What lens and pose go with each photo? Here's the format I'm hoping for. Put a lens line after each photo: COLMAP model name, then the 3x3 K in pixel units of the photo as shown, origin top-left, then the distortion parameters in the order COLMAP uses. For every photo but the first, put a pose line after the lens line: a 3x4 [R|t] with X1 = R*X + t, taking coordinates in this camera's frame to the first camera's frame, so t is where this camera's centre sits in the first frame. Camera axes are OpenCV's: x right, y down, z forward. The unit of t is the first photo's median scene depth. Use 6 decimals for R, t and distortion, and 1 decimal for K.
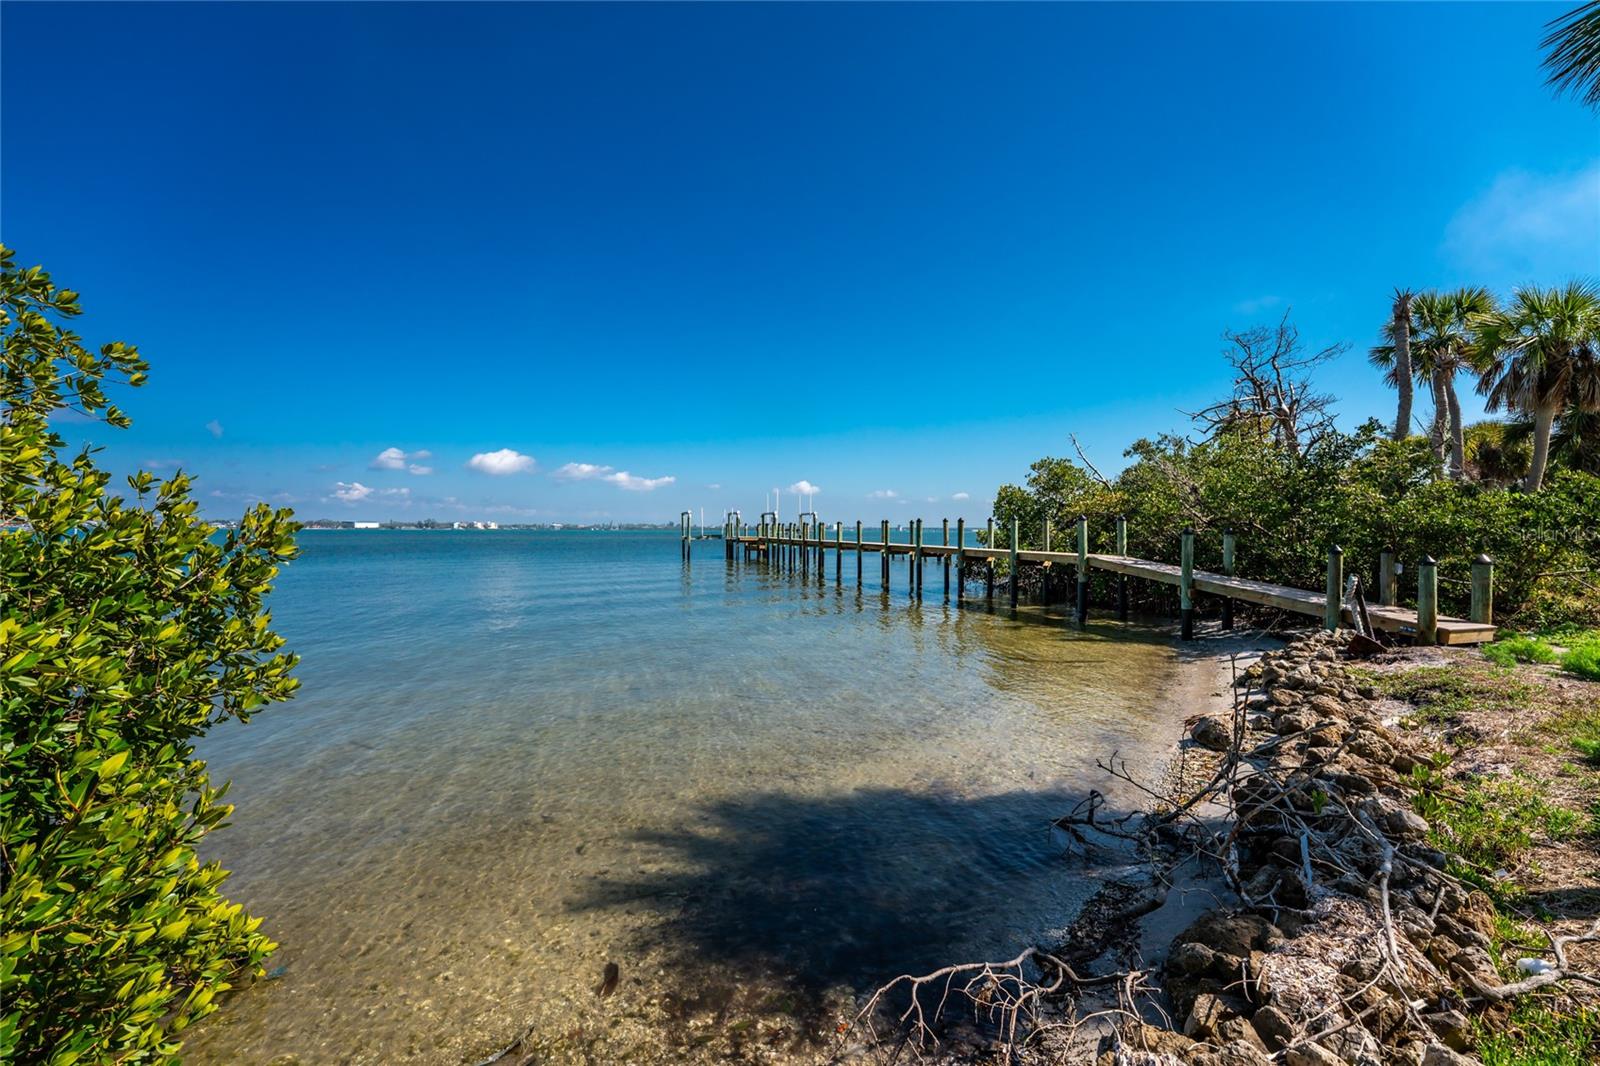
lens RADIAL K [[691.4, 0, 804.9], [0, 691.4, 554.2], [0, 0, 1]] dist [-0.025242, 0.004738]
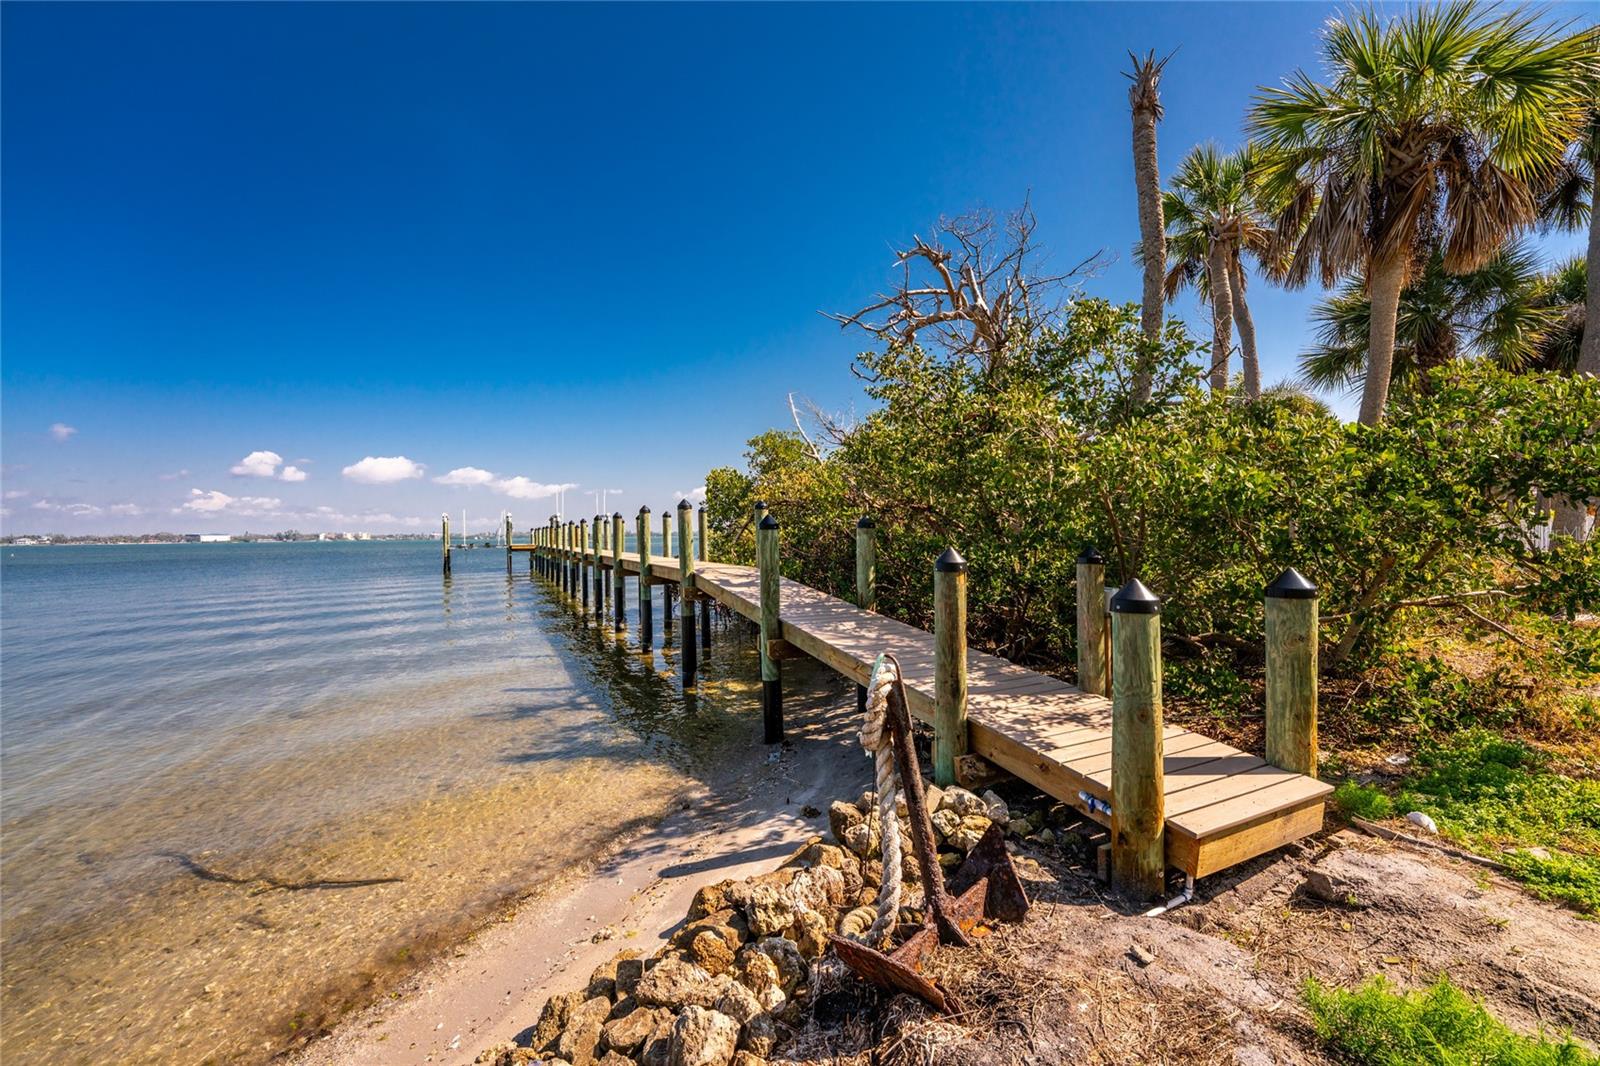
lens RADIAL K [[691.4, 0, 819.5], [0, 691.4, 532.4], [0, 0, 1]] dist [-0.025242, 0.004738]
pose [[0.989257, -0.018419, 0.145023, 0.423421], [0.023731, 0.999106, -0.034978, -0.006420], [-0.144249, 0.038043, 0.988810, 0.402194]]
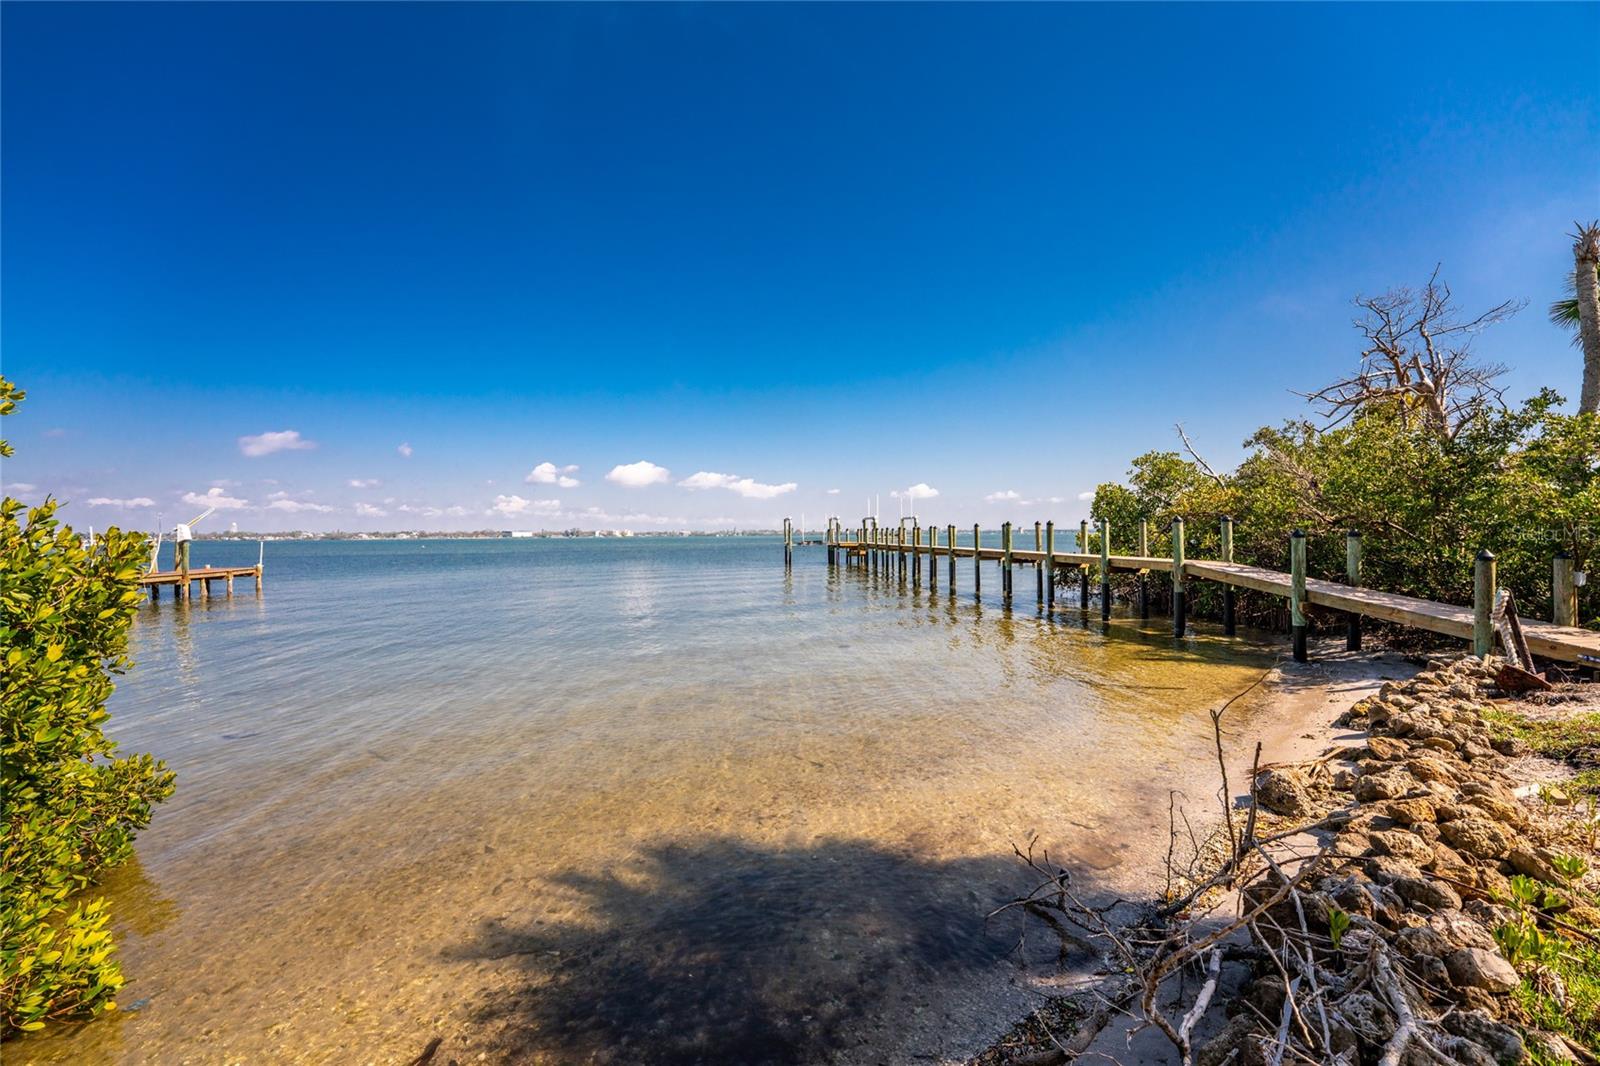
lens RADIAL K [[691.4, 0, 804.9], [0, 691.4, 540.0], [0, 0, 1]] dist [-0.025242, 0.004738]
pose [[0.983559, -0.012313, -0.180167, 0.094934], [0.007542, 0.999603, -0.027141, -0.005783], [0.180430, 0.025336, 0.983262, 0.054455]]
